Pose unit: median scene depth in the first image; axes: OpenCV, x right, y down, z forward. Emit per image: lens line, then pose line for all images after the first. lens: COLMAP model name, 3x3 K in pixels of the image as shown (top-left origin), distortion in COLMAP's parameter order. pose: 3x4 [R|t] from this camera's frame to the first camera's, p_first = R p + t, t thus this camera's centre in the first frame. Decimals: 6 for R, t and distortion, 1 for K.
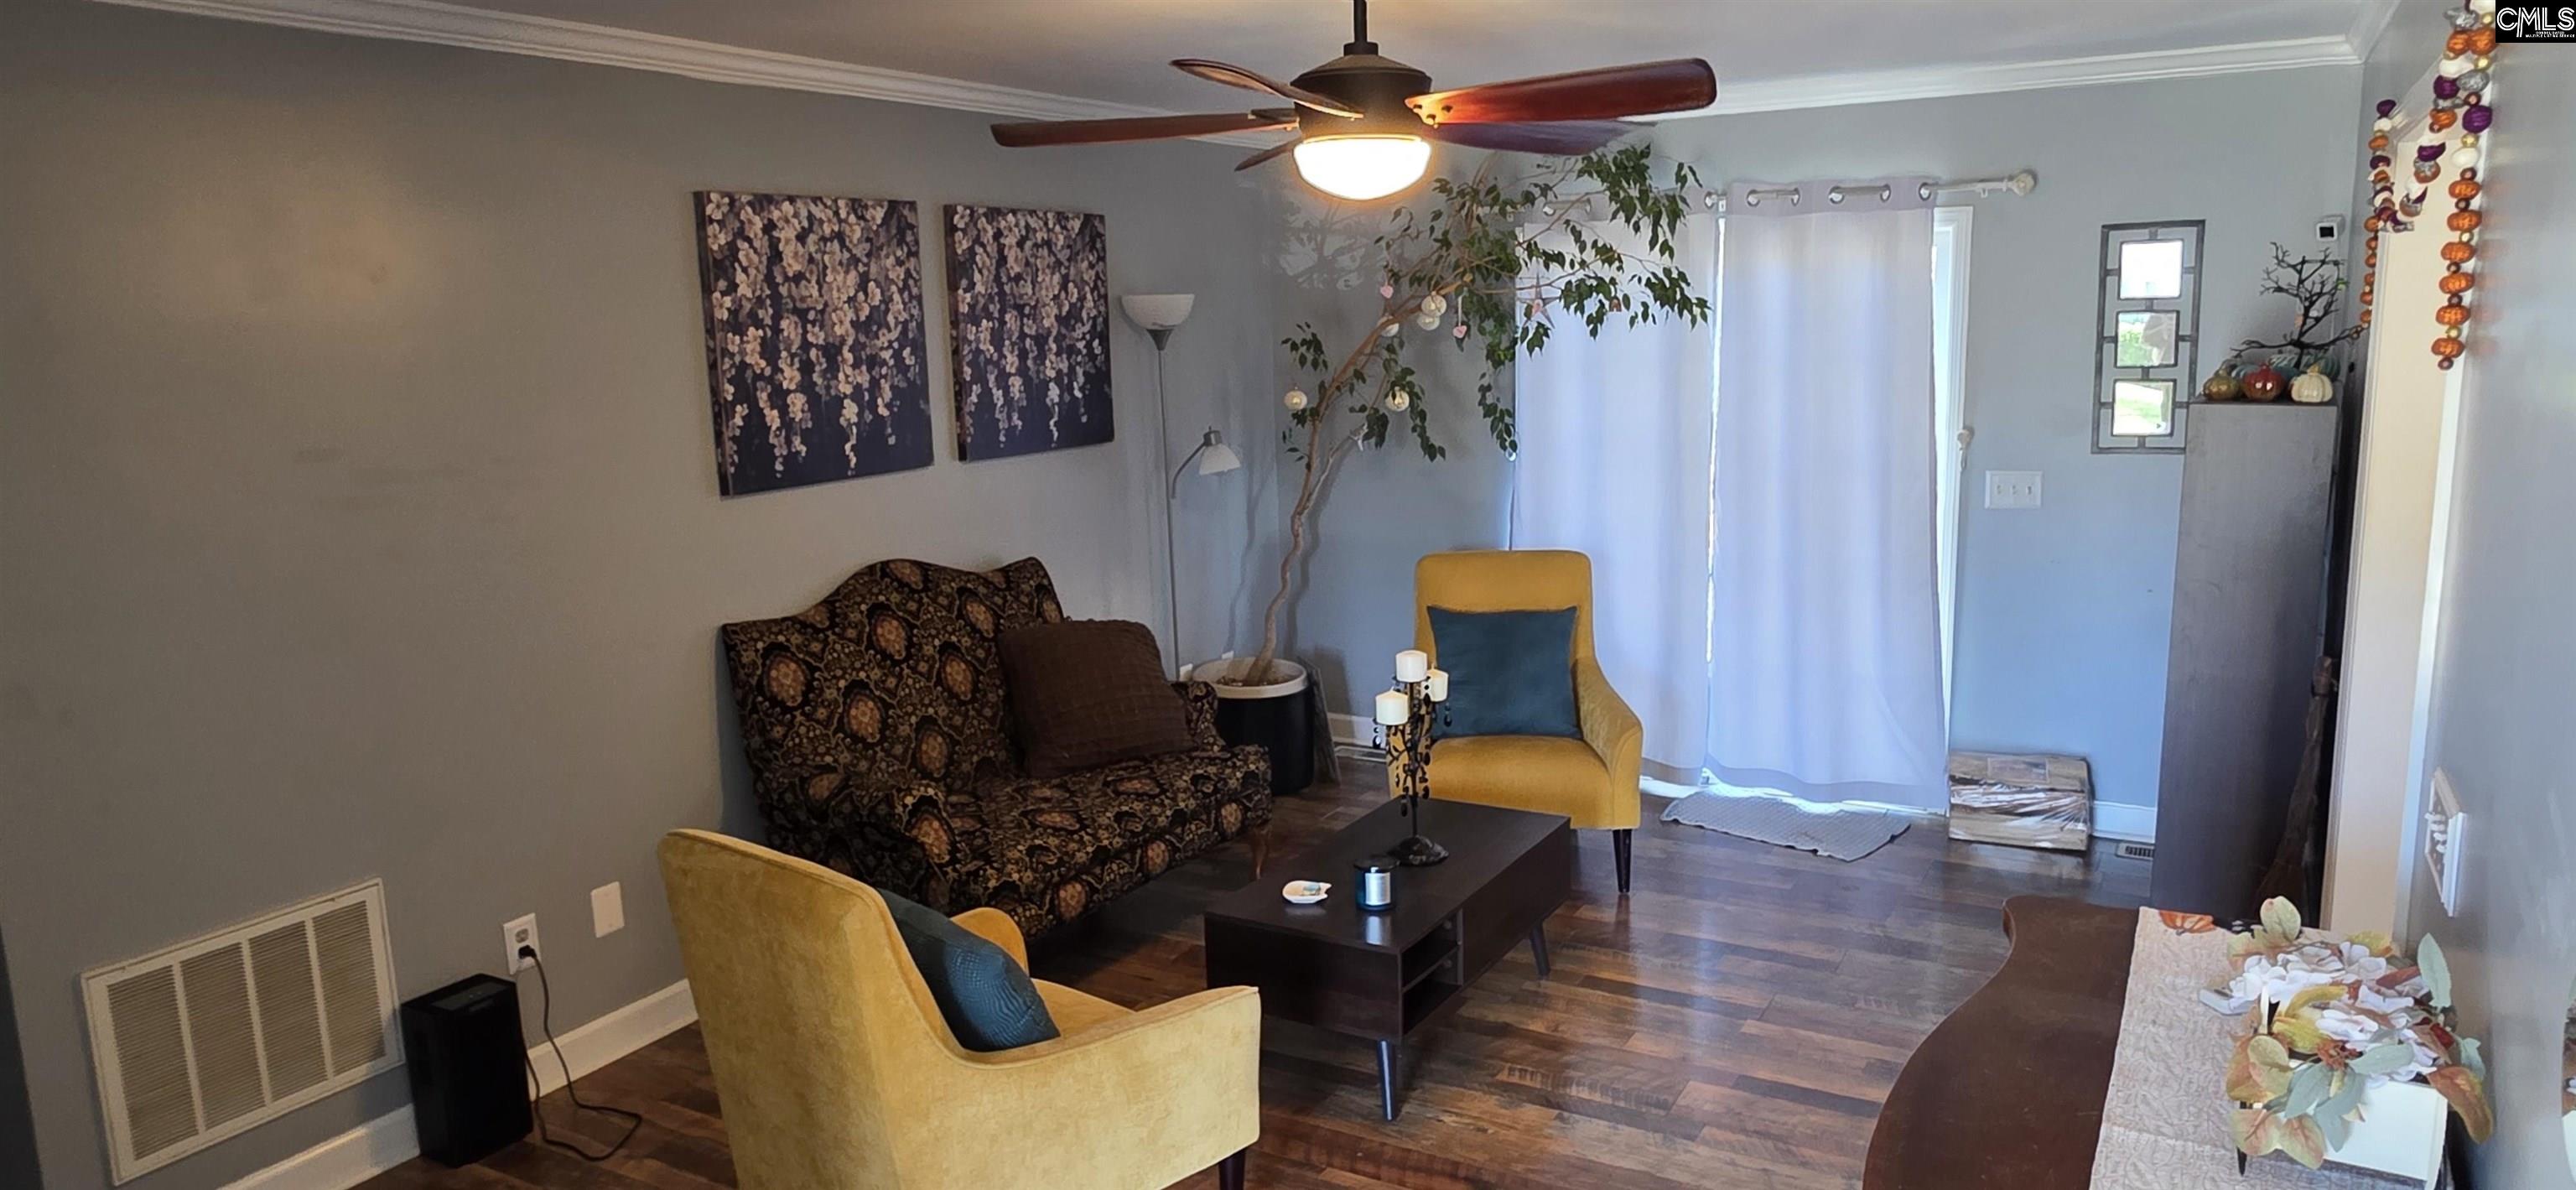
lens RADIAL K [[1635.7, 0, 1290.7], [0, 1635.7, 591.0], [0, 0, 1]] dist [0.002244, -0.005281]
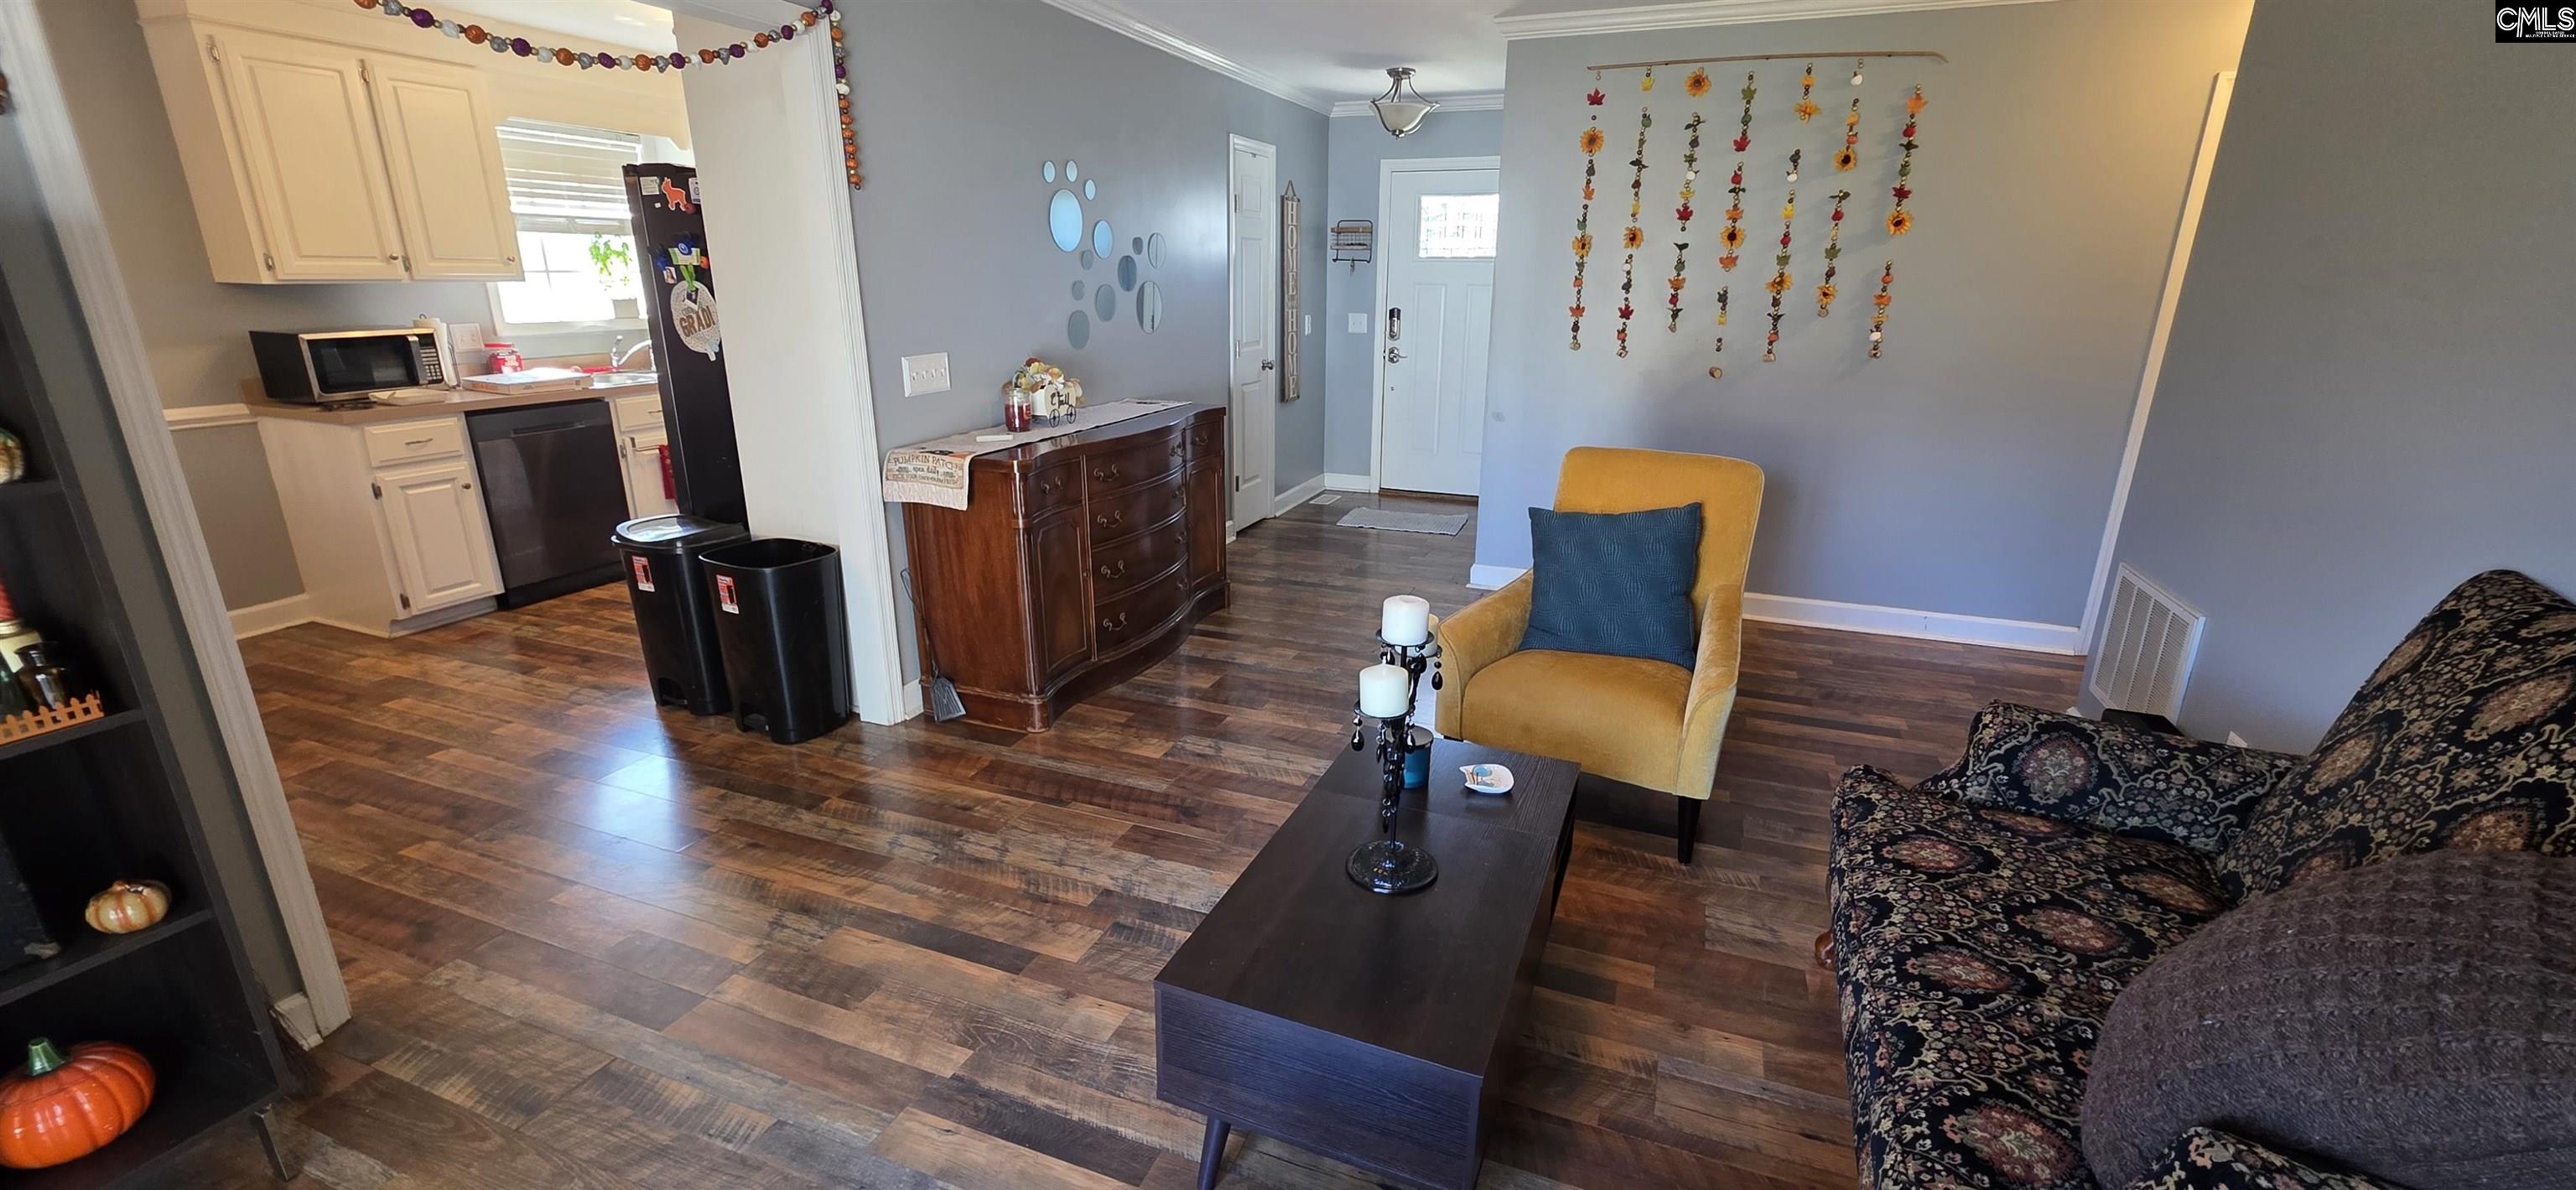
lens RADIAL K [[1032.0, 0, 1285.3], [0, 1032.0, 600.1], [0, 0, 1]] dist [0.001378, -0.000749]
pose [[-0.989588, 0.059623, -0.130996, 0.142832], [-0.008329, 0.884911, 0.465685, -0.126672], [0.143686, 0.461928, -0.875201, 1.088214]]
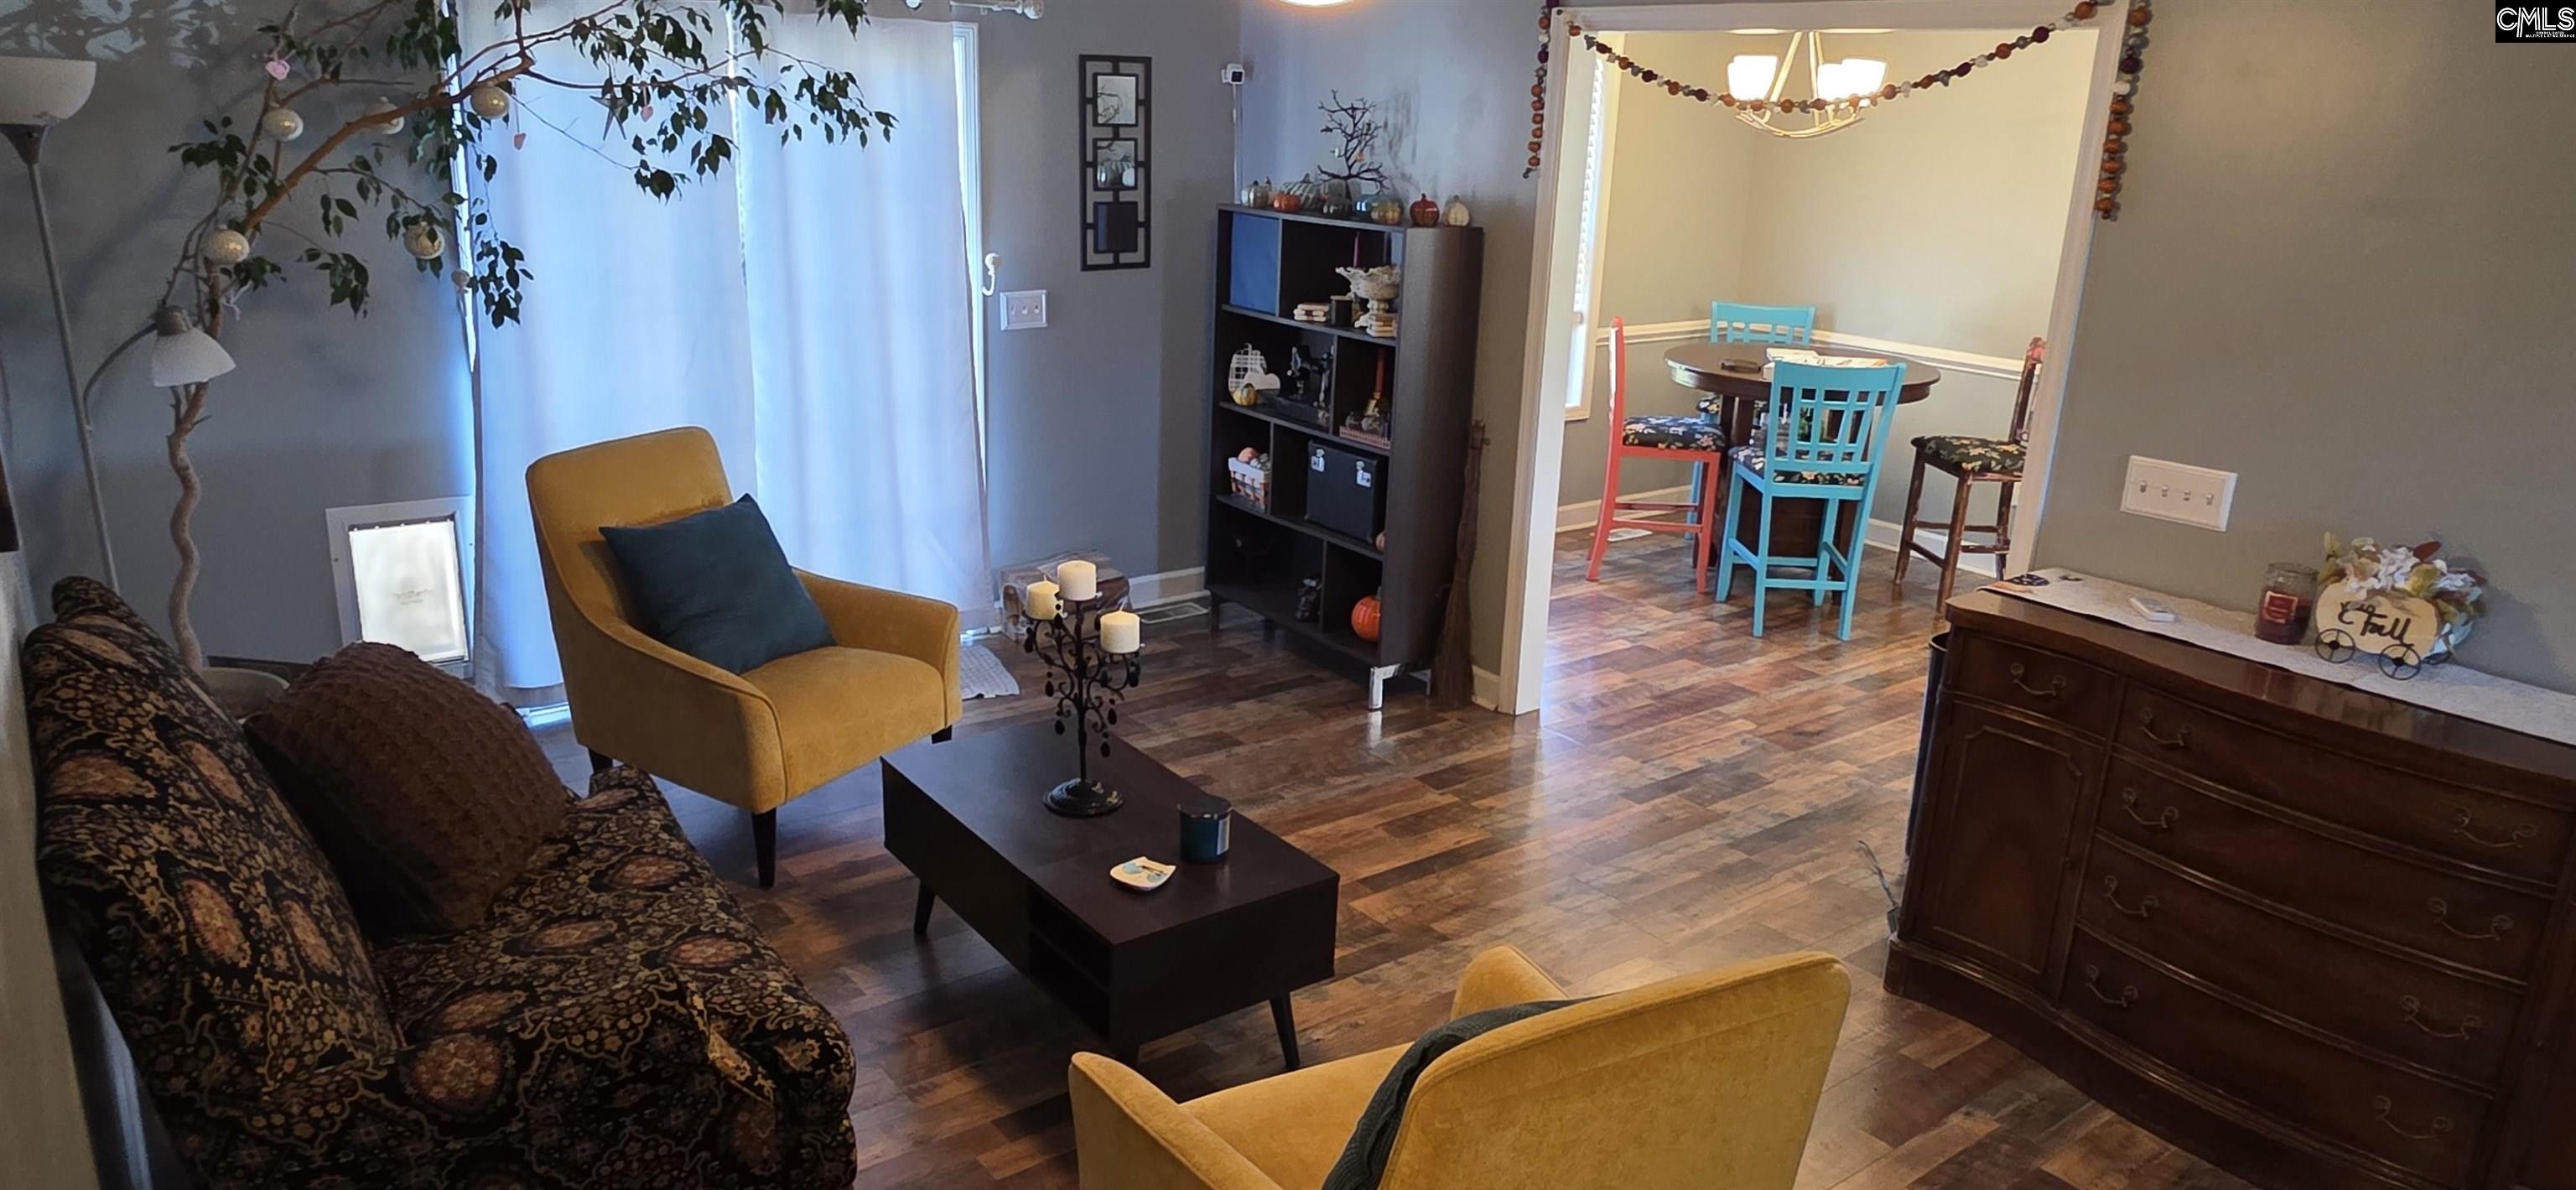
lens RADIAL K [[1635.7, 0, 1289.0], [0, 1635.7, 597.9], [0, 0, 1]] dist [0.002244, -0.005281]
pose [[0.387541, -0.228785, 0.893011, -0.495406], [0.113086, 0.973196, 0.200251, -0.077863], [-0.914890, 0.023381, 0.403026, 0.457707]]
